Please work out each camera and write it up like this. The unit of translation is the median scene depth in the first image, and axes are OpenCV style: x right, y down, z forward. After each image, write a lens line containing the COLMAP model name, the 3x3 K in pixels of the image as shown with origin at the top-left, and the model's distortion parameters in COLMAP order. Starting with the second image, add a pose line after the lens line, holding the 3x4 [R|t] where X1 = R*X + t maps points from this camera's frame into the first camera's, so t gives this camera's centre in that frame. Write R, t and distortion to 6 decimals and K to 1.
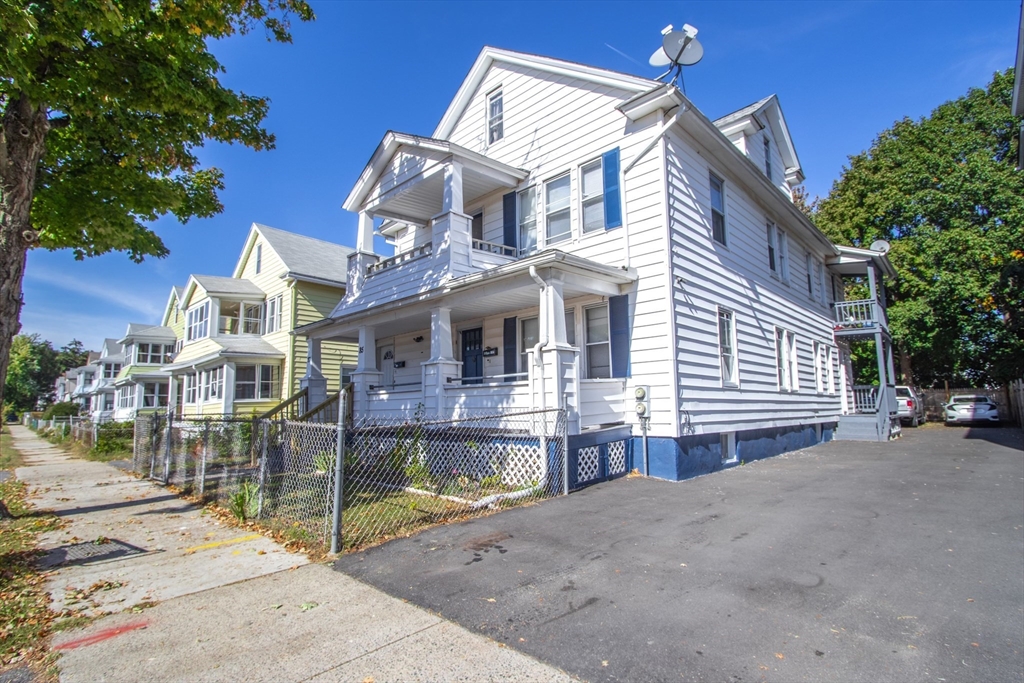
lens RADIAL K [[475.6, 0, 508.1], [0, 475.6, 354.5], [0, 0, 1]] dist [-0.014884, -0.000040]
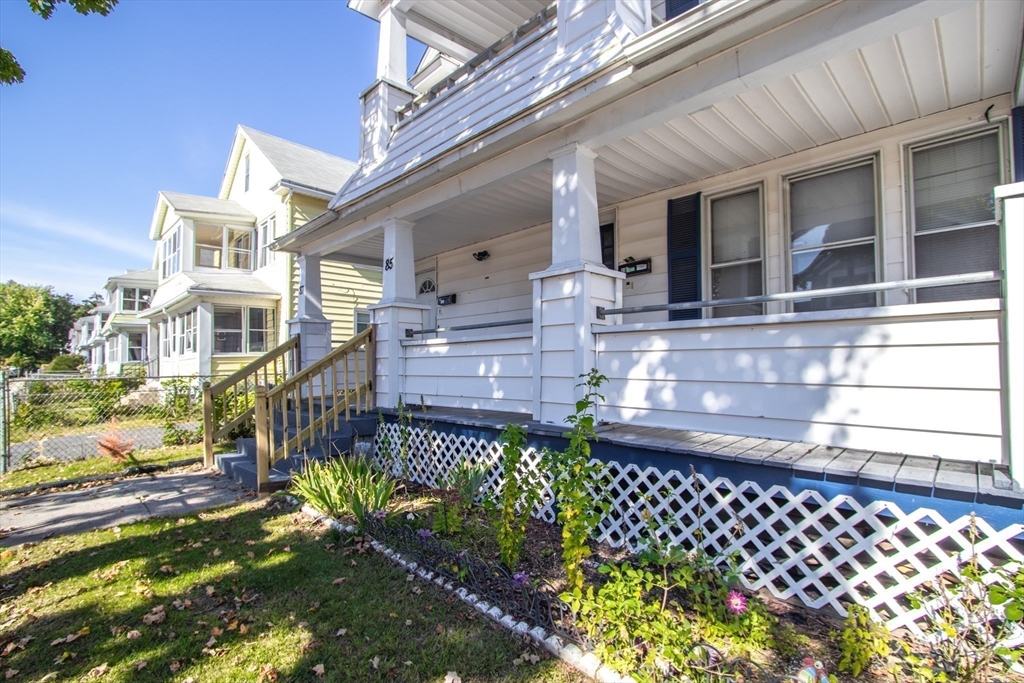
lens RADIAL K [[460.6, 0, 512.0], [0, 460.6, 341.5], [0, 0, 1]] dist [-0.002362, -0.000154]
pose [[0.999878, 0.007390, -0.013774, -0.162390], [-0.006466, 0.997802, 0.065949, 0.042915], [0.014231, -0.065852, 0.997728, 0.475431]]
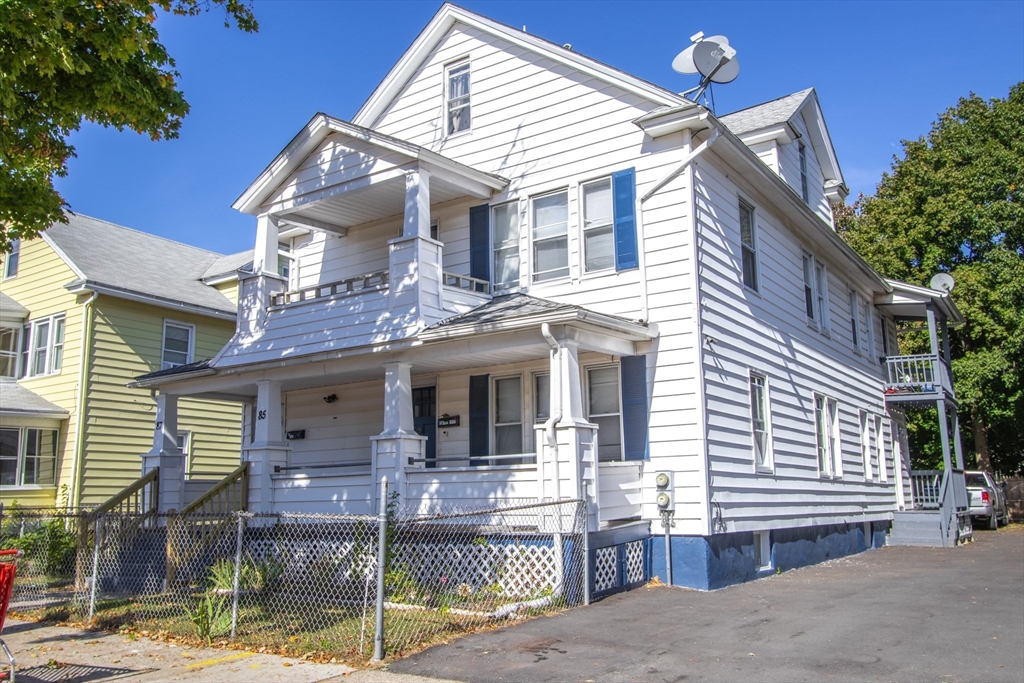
lens RADIAL K [[820.0, 0, 489.0], [0, 820.0, 360.3], [0, 0, 1]] dist [-0.006332, 0.009550]
pose [[0.987935, 0.028011, 0.152316, -0.166347], [-0.018865, 0.997949, -0.061166, -0.022267], [-0.153717, 0.057554, 0.986437, -0.239866]]
